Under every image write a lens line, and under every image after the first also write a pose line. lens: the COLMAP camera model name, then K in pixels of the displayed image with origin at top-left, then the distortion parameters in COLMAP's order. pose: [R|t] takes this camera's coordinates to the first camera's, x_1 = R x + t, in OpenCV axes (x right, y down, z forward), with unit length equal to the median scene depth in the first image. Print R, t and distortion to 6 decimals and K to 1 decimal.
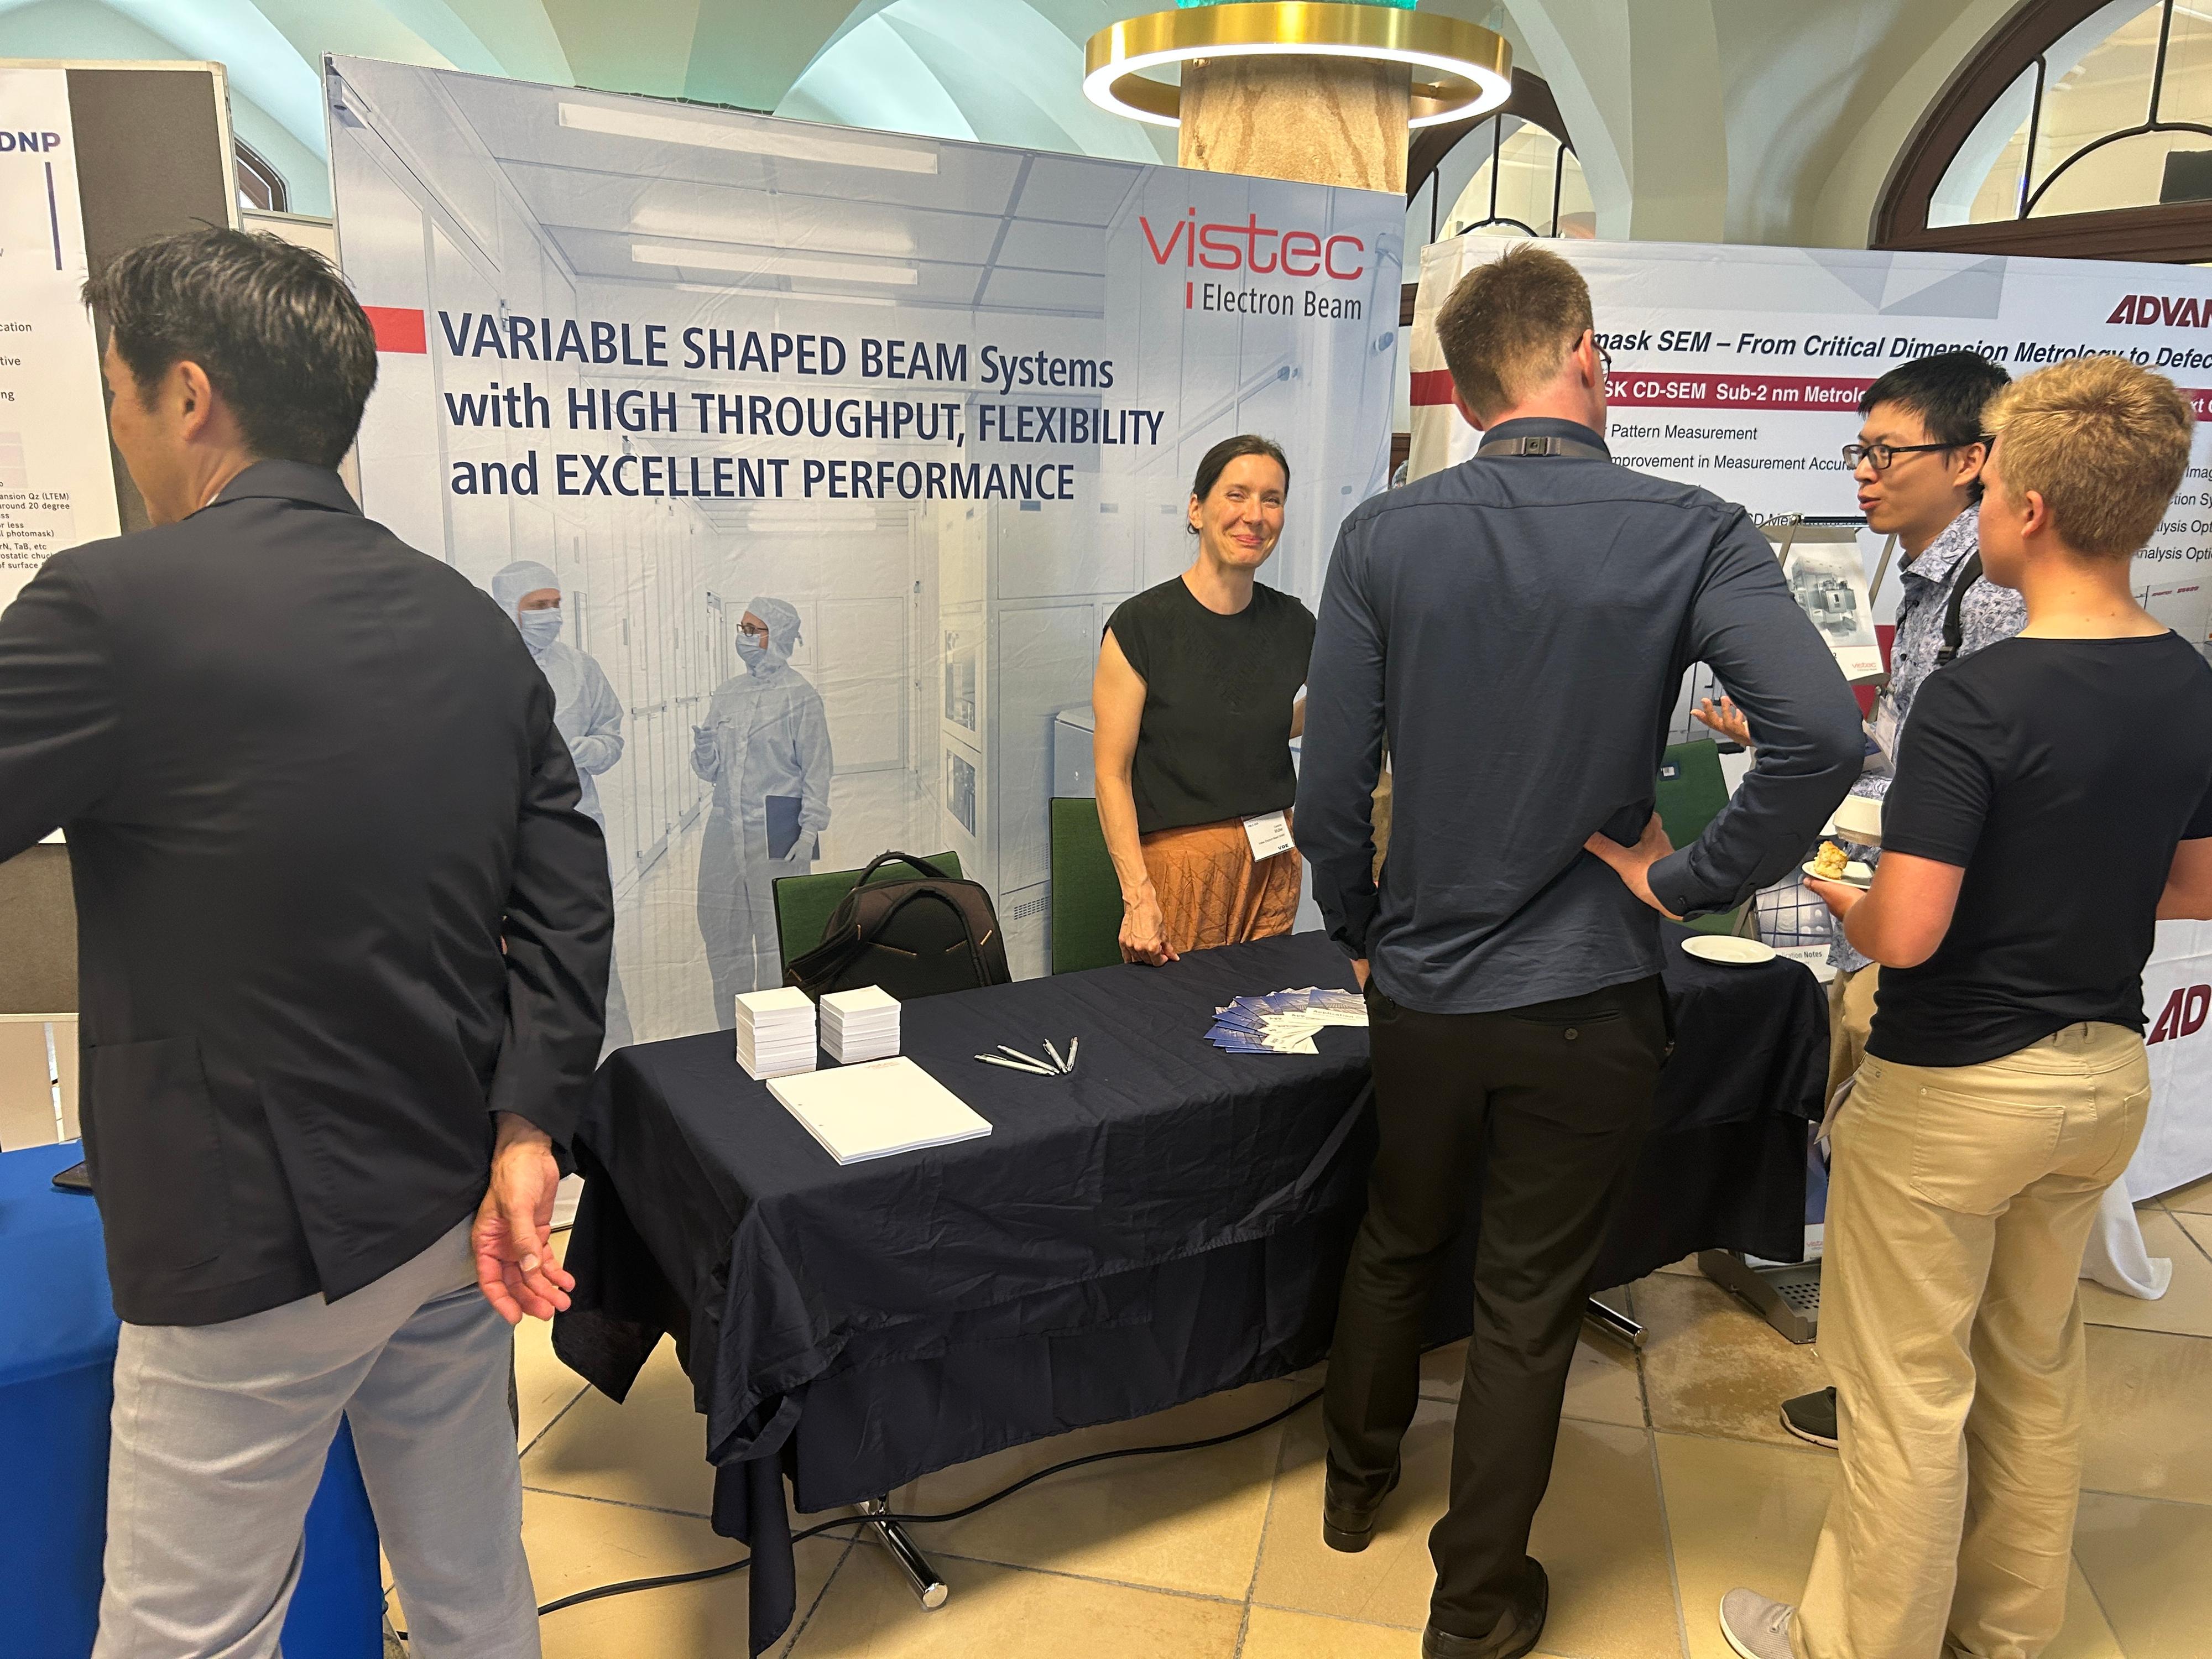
lens RADIAL K [[1671.7, 0, 1103.1], [0, 1671.7, 829.3], [0, 0, 1]] dist [0.030680, -0.012253]
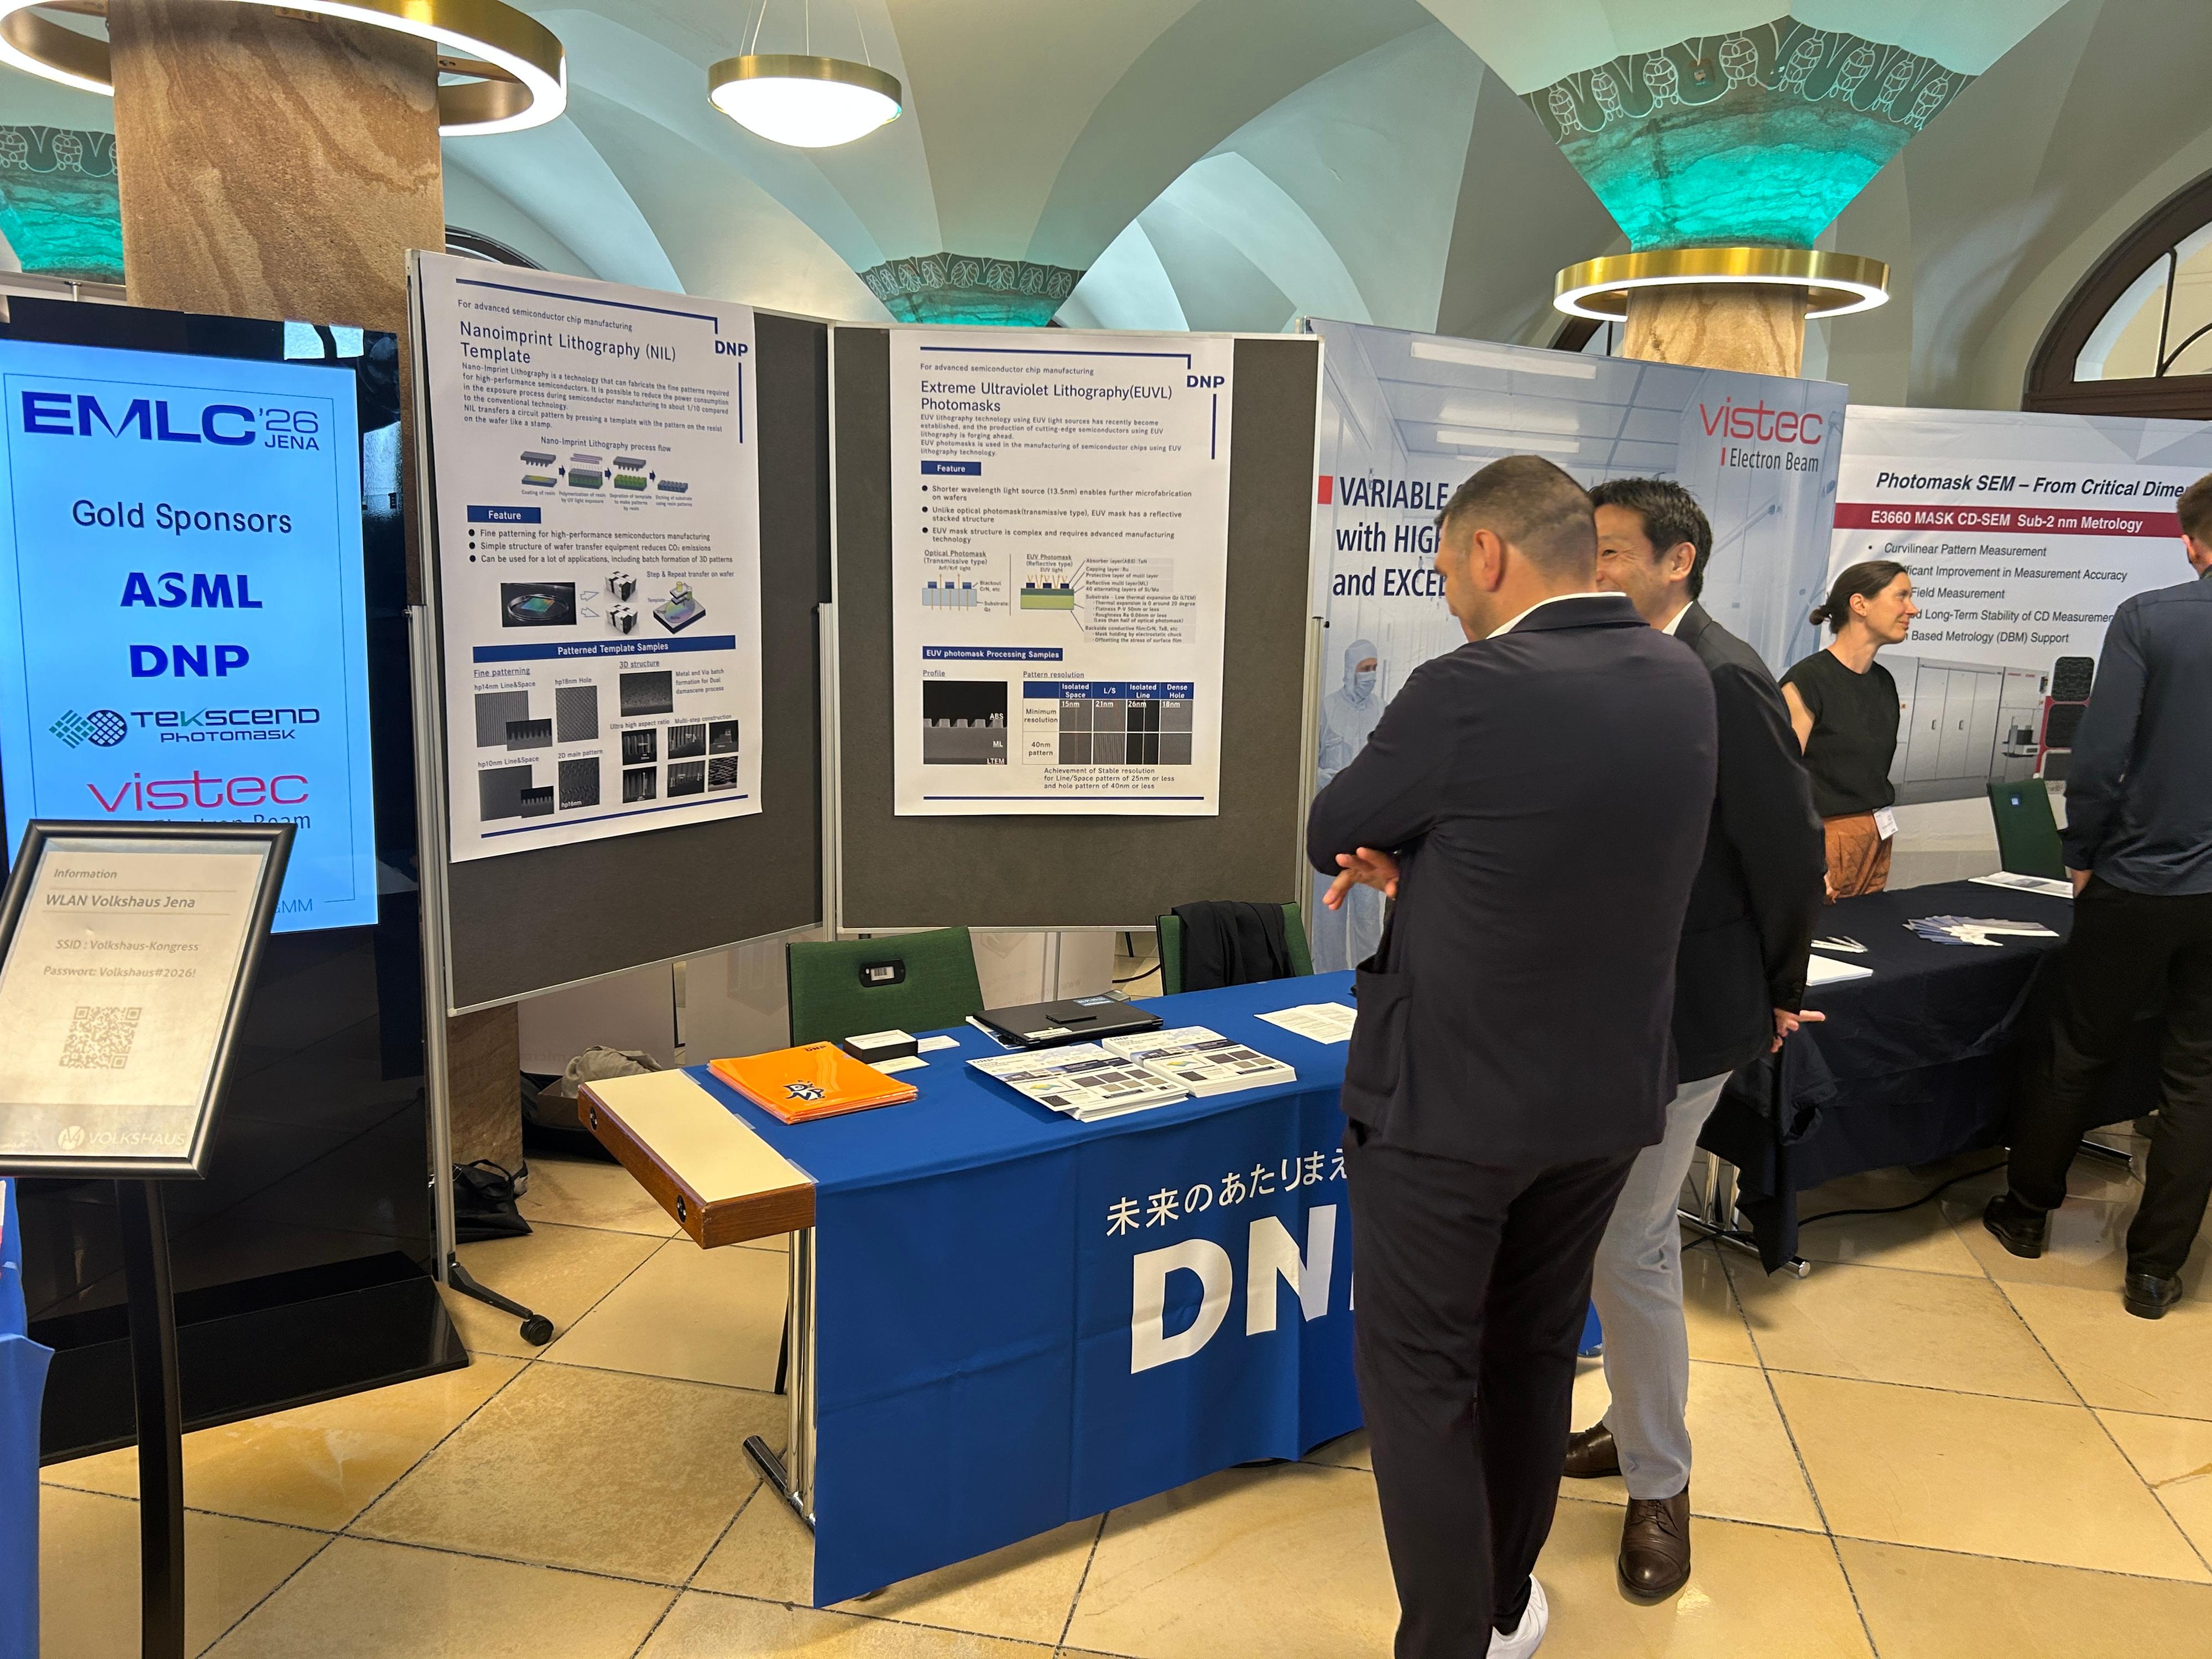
lens RADIAL K [[1671.7, 0, 1107.0], [0, 1671.7, 830.9], [0, 0, 1]] dist [0.030680, -0.012253]
pose [[0.999680, 0.003198, 0.025111, -0.497084], [-0.001843, 0.998550, -0.053800, 0.073705], [-0.025247, 0.053737, 0.998236, -0.382576]]
